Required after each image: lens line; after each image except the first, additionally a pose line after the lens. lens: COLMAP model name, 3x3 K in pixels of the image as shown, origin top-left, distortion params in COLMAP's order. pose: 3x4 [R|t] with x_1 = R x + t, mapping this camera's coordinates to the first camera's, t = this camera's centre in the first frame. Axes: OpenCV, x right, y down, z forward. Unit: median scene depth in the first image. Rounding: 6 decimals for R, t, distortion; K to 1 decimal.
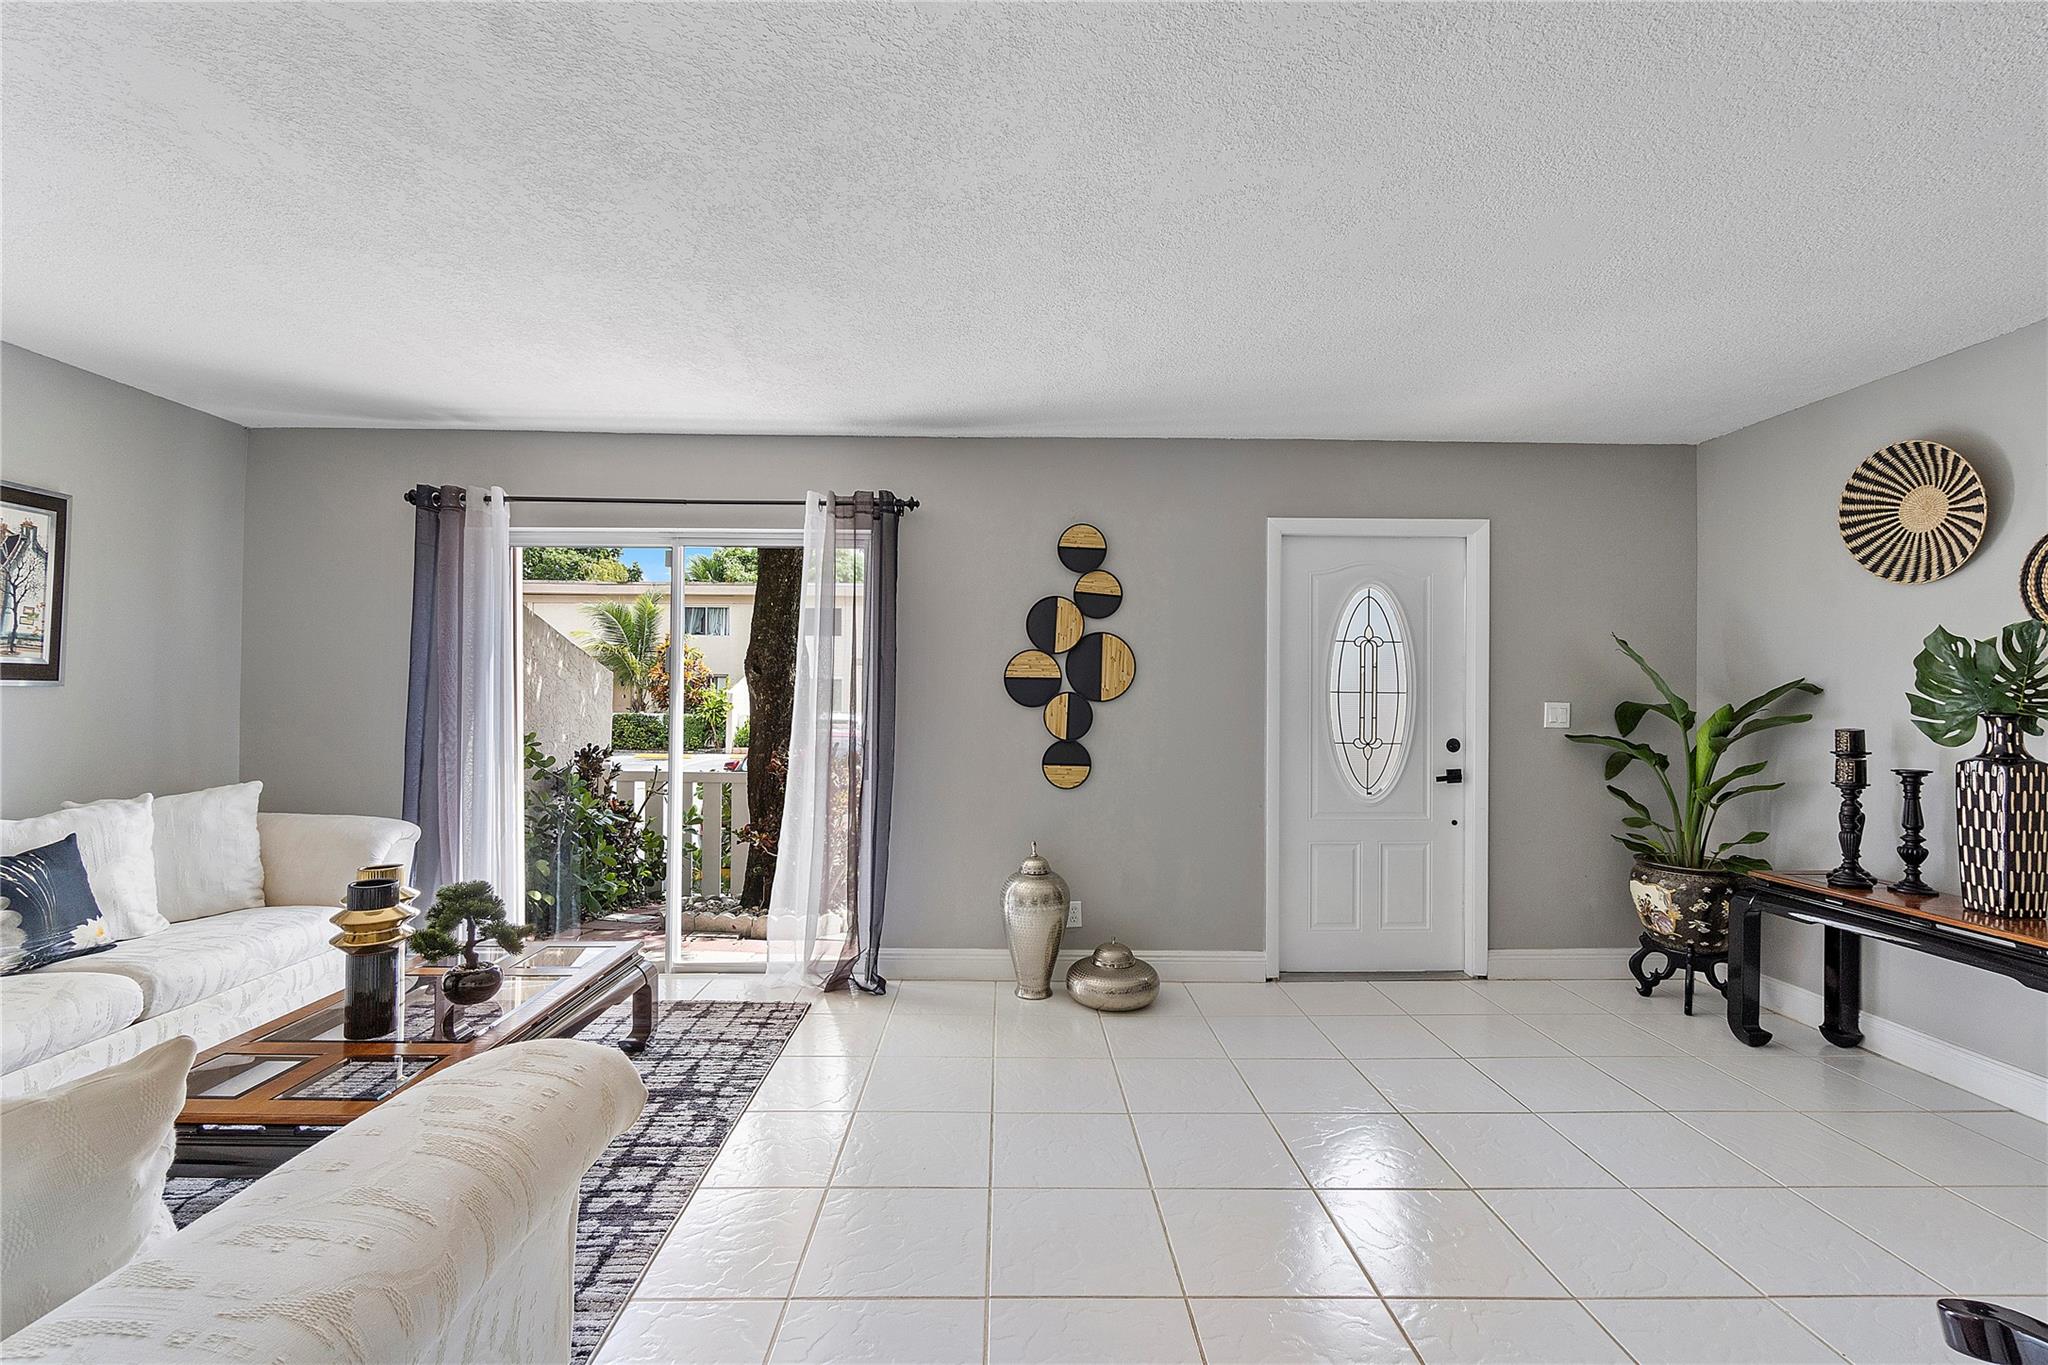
lens RADIAL K [[887.4, 0, 1025.8], [0, 887.4, 683.1], [0, 0, 1]] dist [-0.002576, 0.001085]
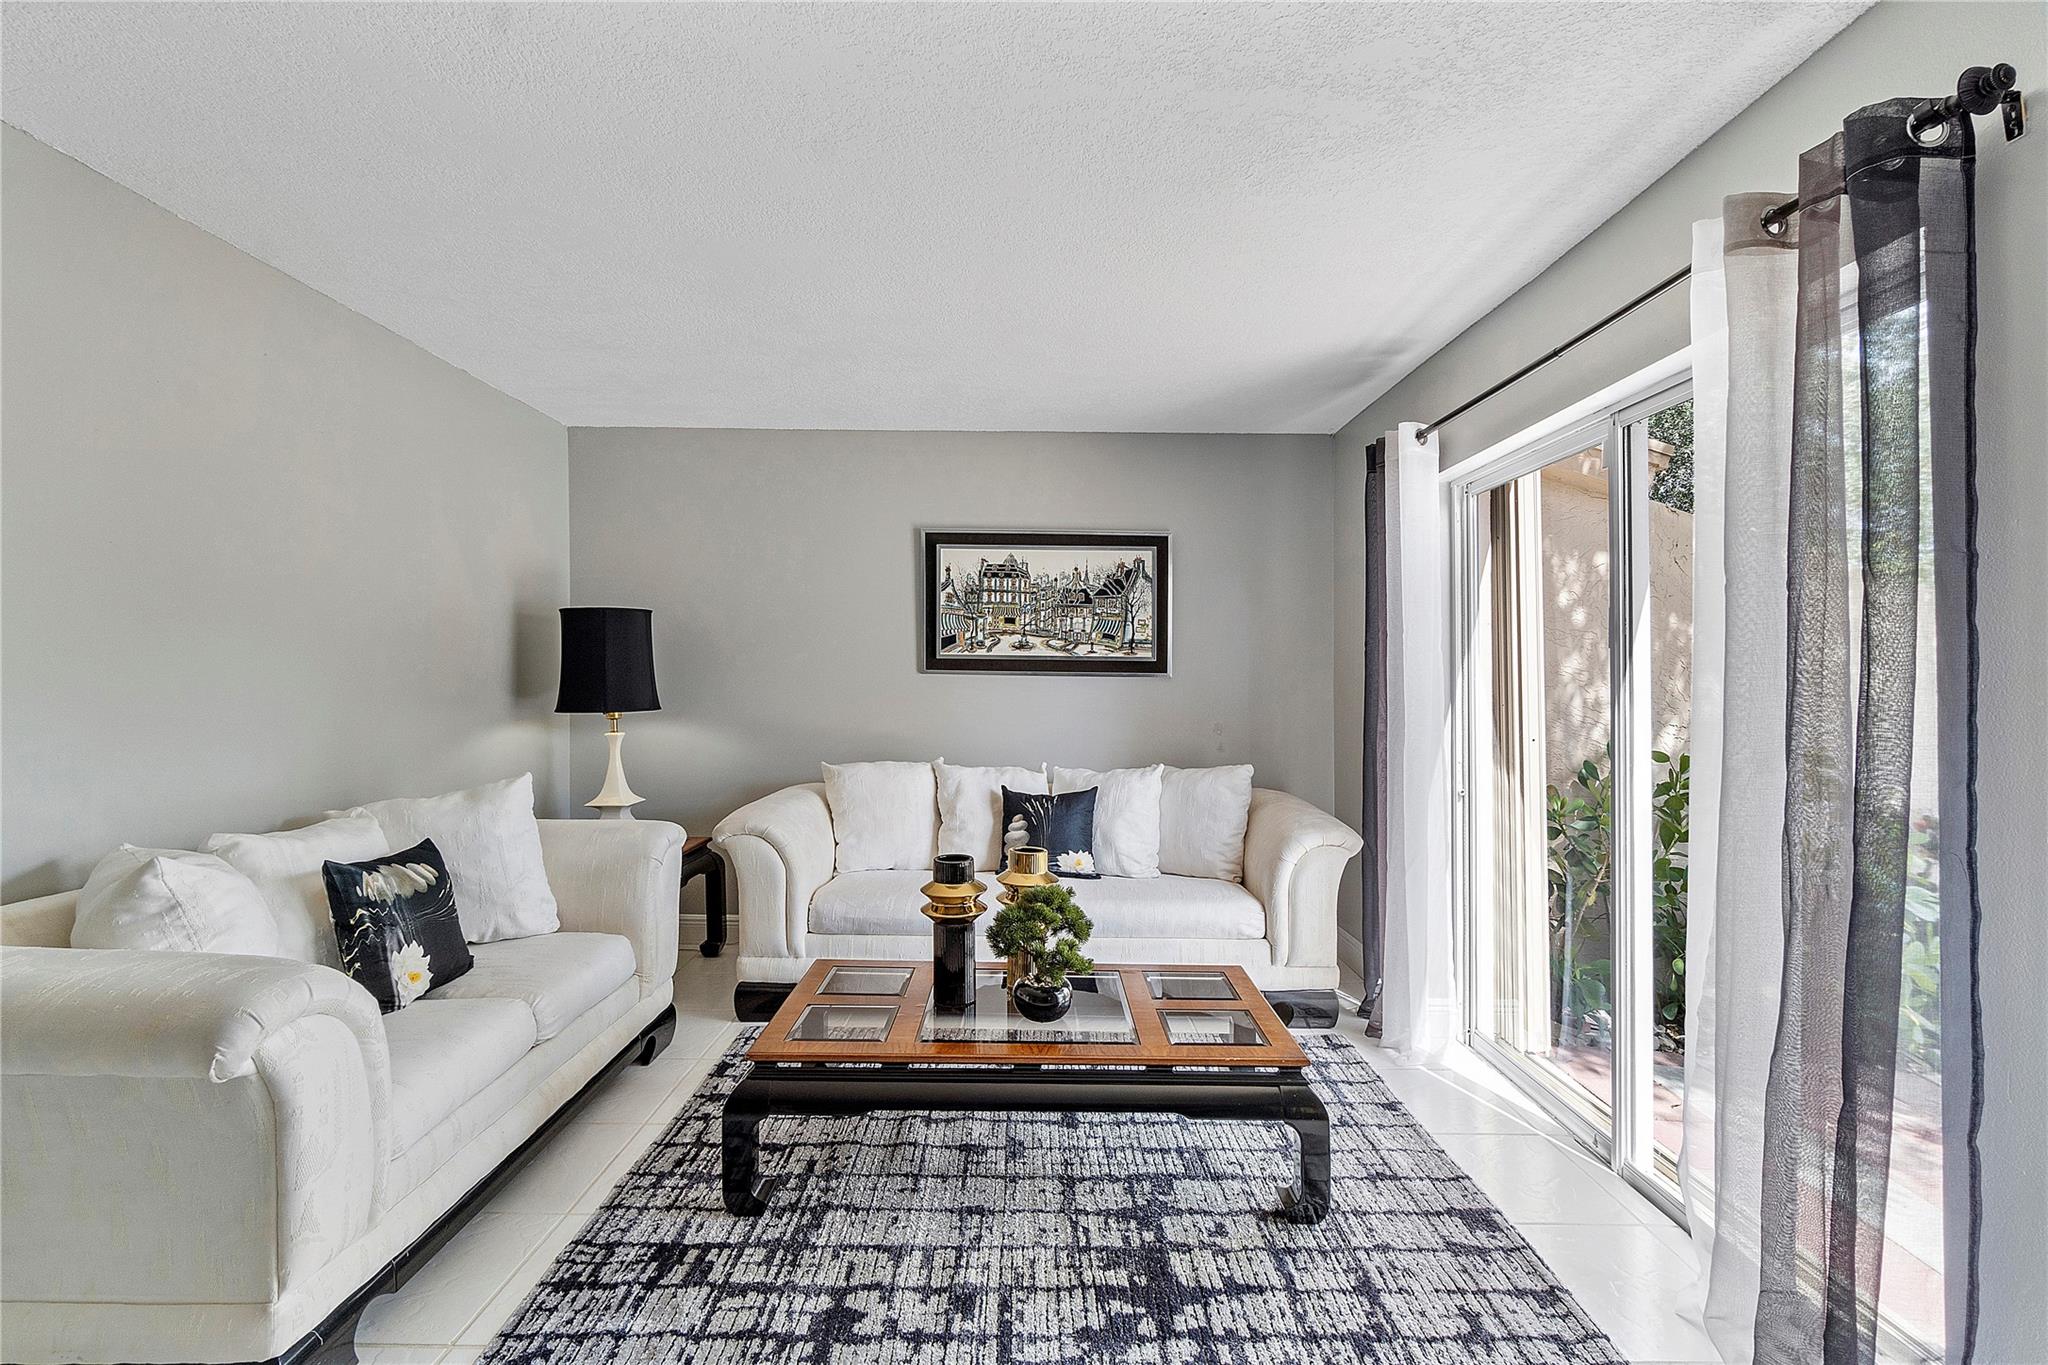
lens RADIAL K [[887.4, 0, 1027.2], [0, 887.4, 676.5], [0, 0, 1]] dist [-0.002576, 0.001085]
pose [[-0.031879, 0.001203, -0.999491, 0.256791], [0.008932, 0.999960, 0.000918, -0.000448], [0.999452, -0.008898, -0.031888, 0.868687]]
